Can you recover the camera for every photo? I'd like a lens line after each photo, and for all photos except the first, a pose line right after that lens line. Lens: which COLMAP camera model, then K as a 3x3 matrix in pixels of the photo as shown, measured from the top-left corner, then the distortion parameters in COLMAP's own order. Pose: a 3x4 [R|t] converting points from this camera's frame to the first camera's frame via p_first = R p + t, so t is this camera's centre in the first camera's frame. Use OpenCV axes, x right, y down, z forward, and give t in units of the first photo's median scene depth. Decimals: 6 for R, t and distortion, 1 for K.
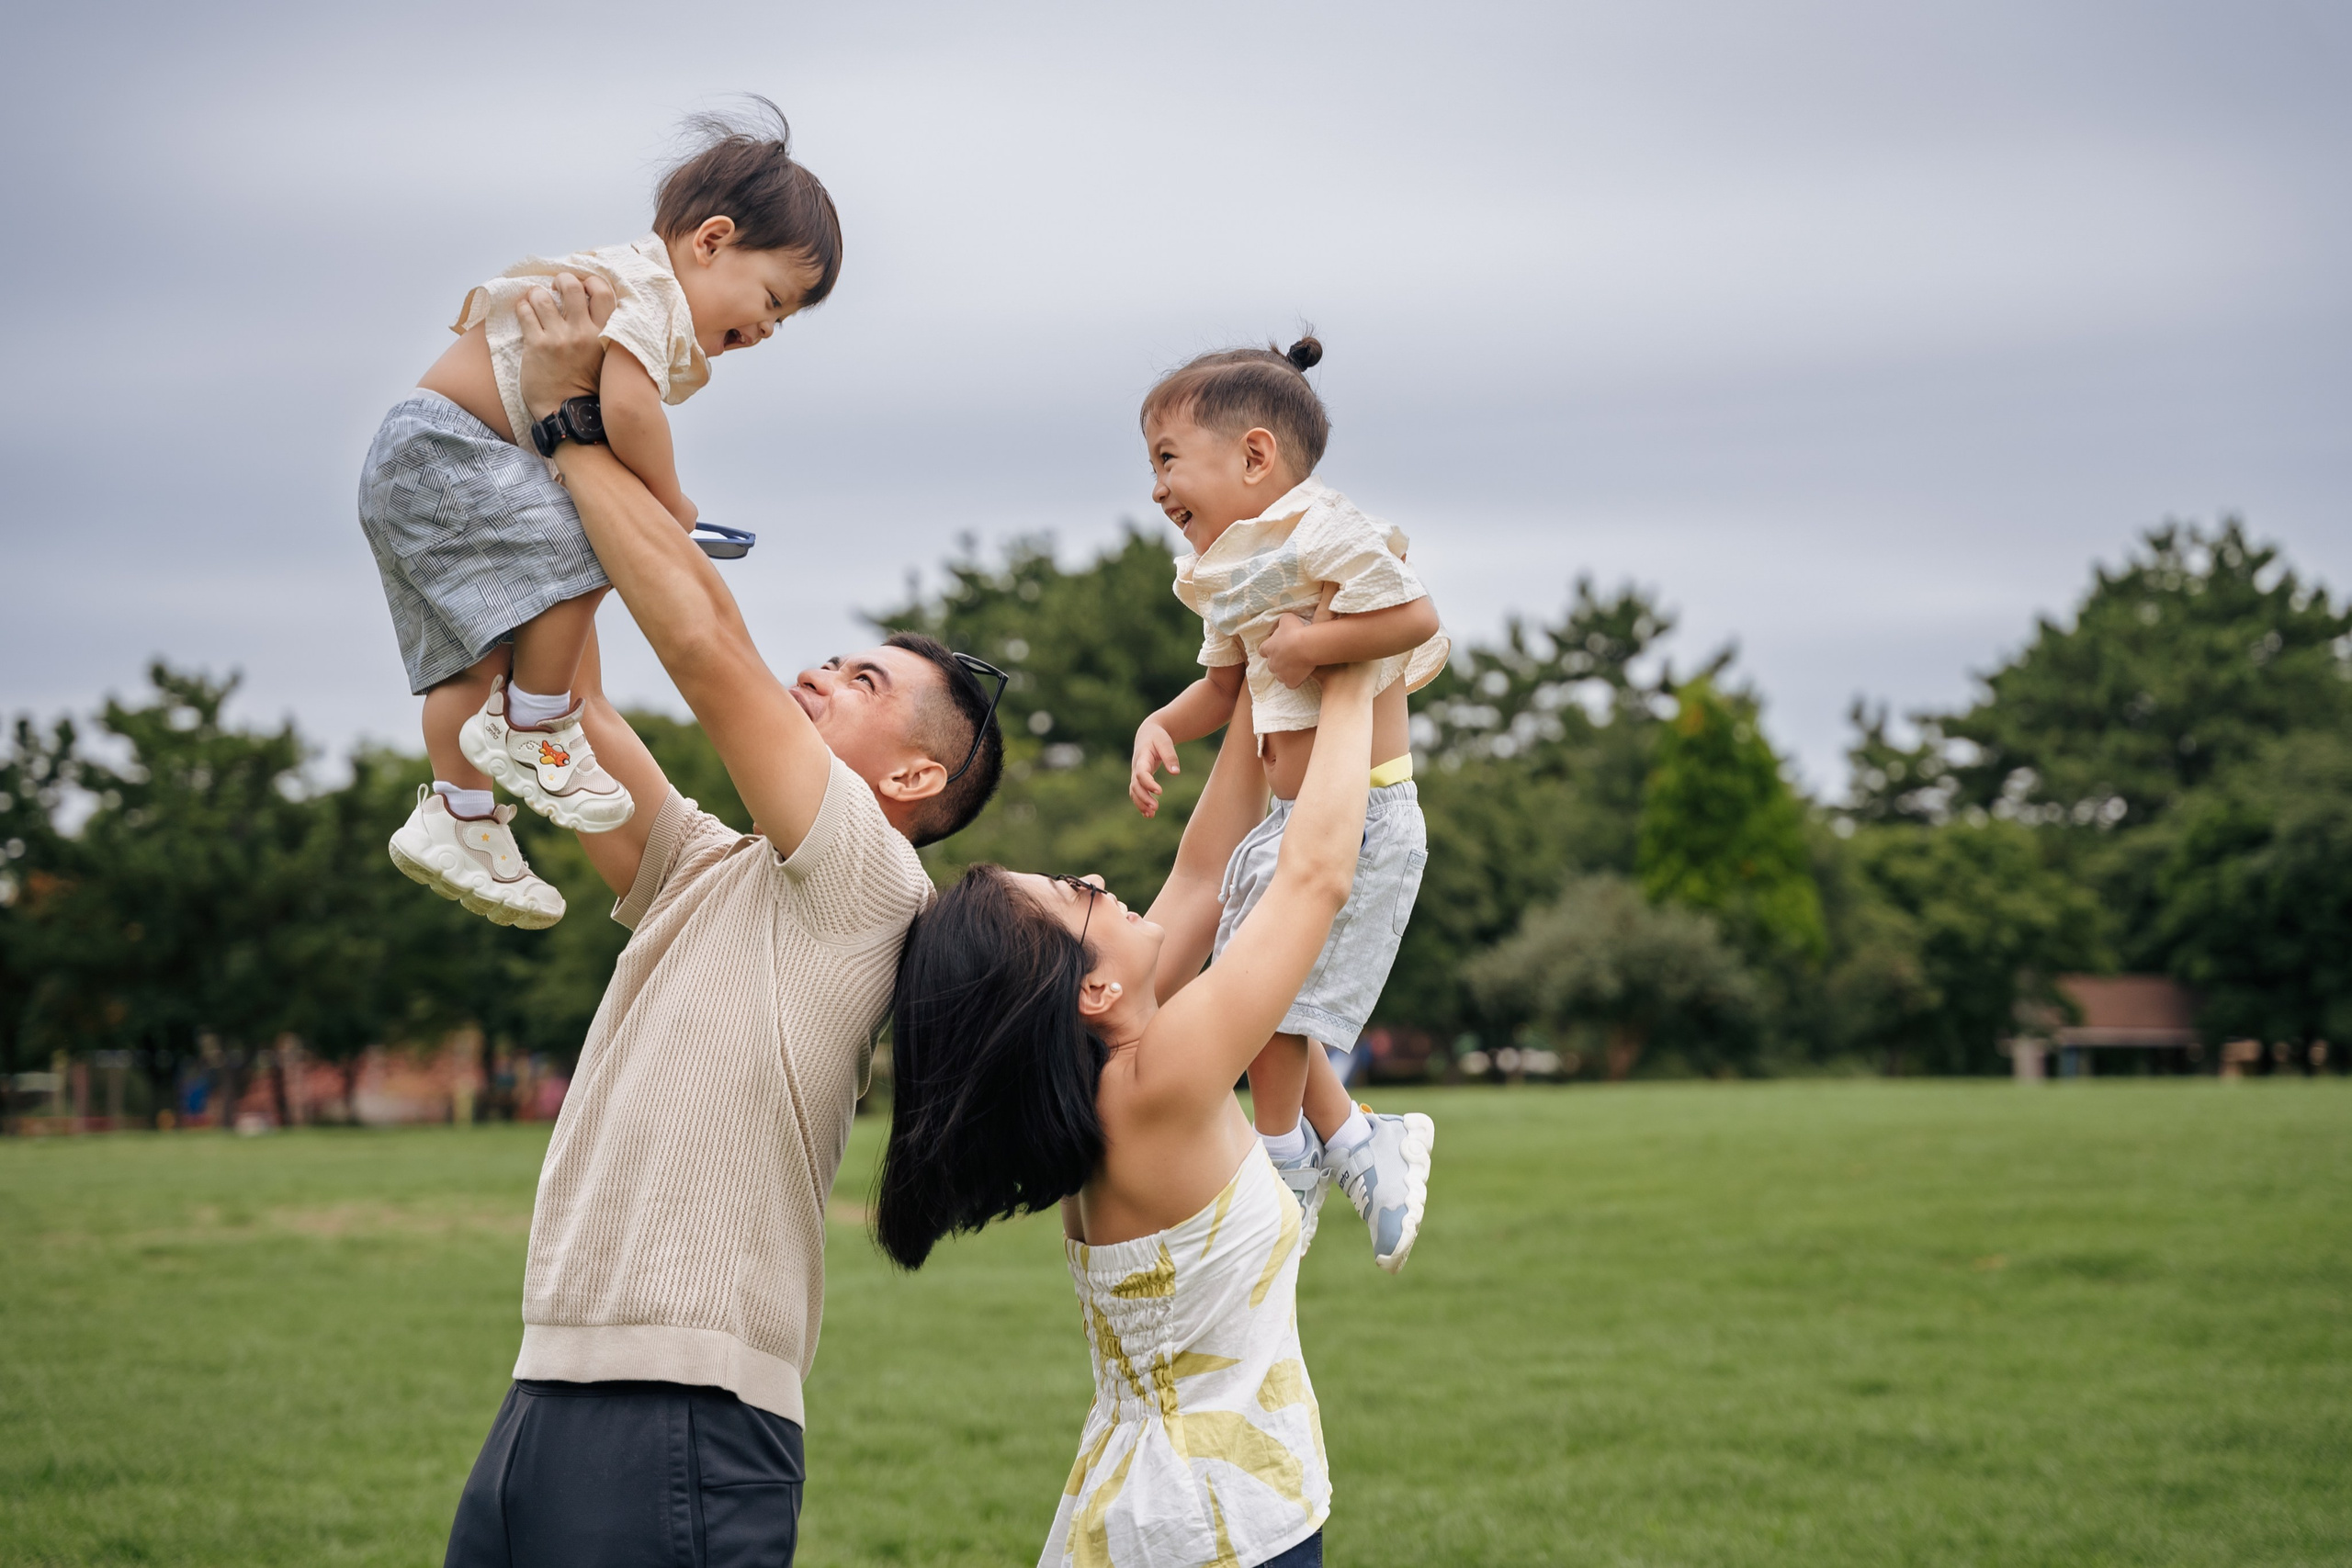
lens RADIAL K [[5158.9, 0, 1197.0], [0, 5158.9, 766.4], [0, 0, 1]] dist [0.213651, 0.000000]
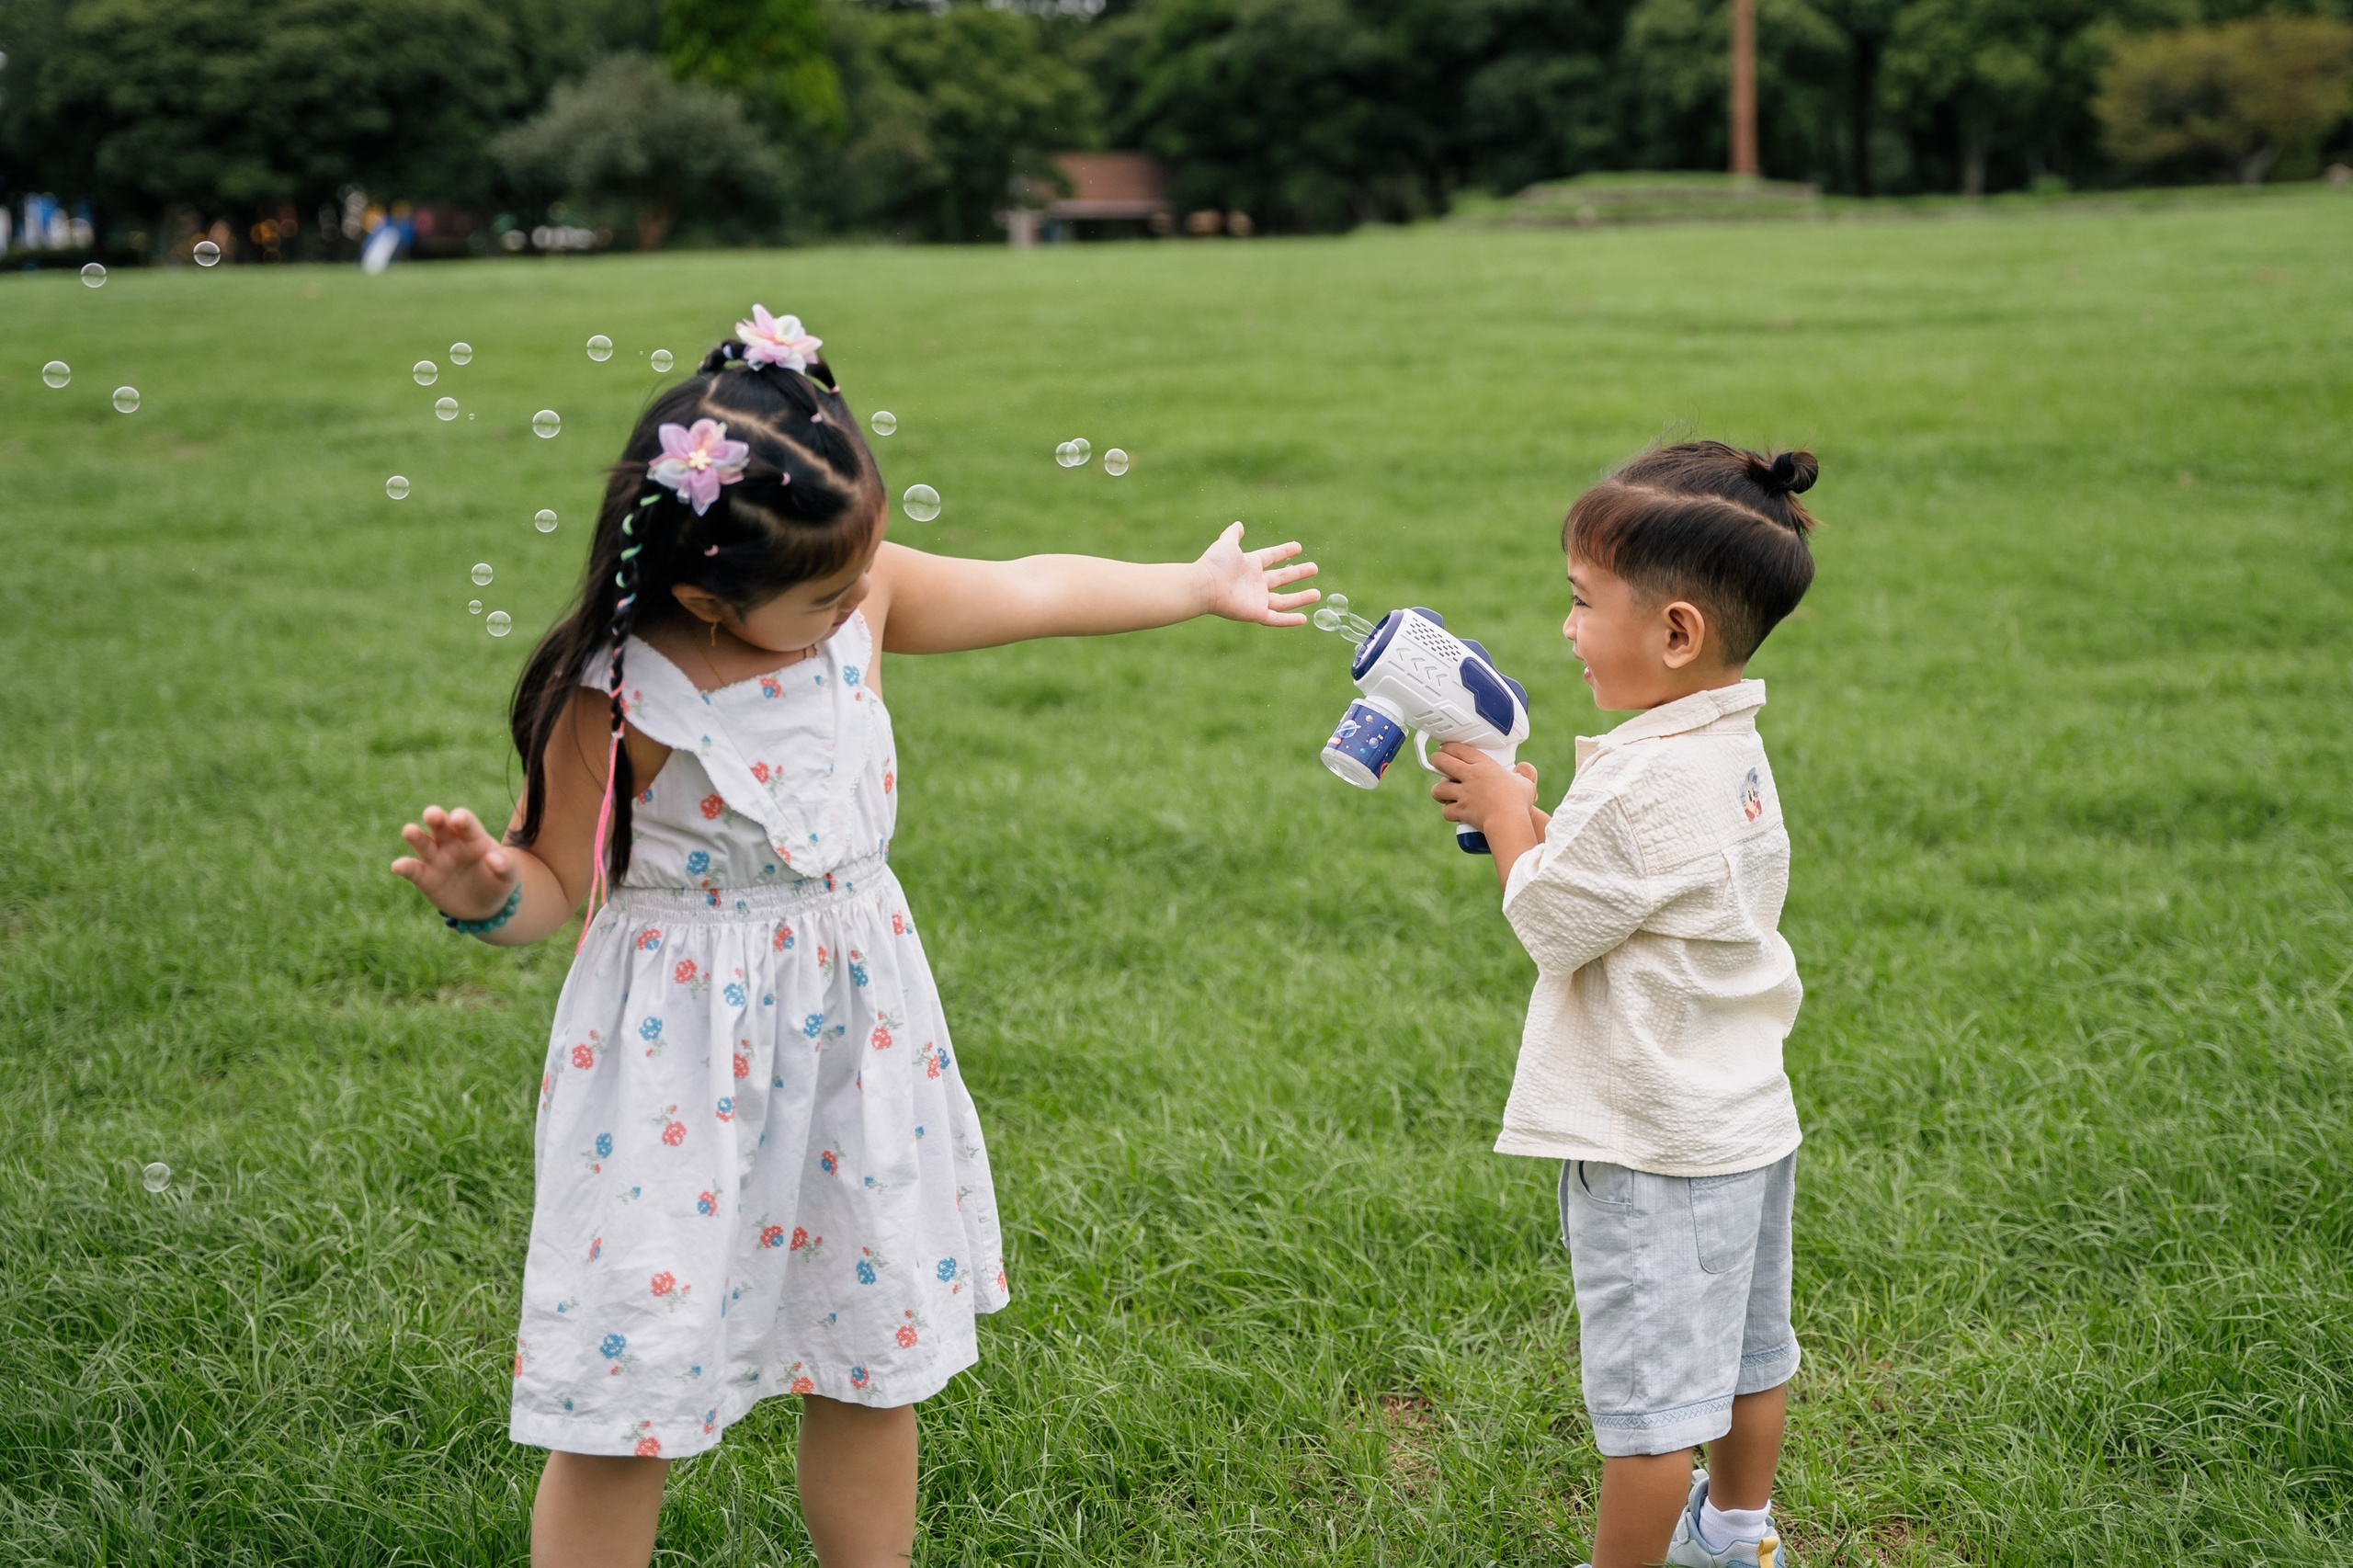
lens RADIAL K [[3546.8, 0, 1195.4], [0, 3546.8, 759.4], [0, 0, 1]] dist [-0.018026, 0.000000]
pose [[0.973428, -0.043924, 0.224743, 0.023201], [-0.001497, 0.980191, 0.198050, 0.018605], [-0.228990, -0.193124, 0.954079, 0.268626]]
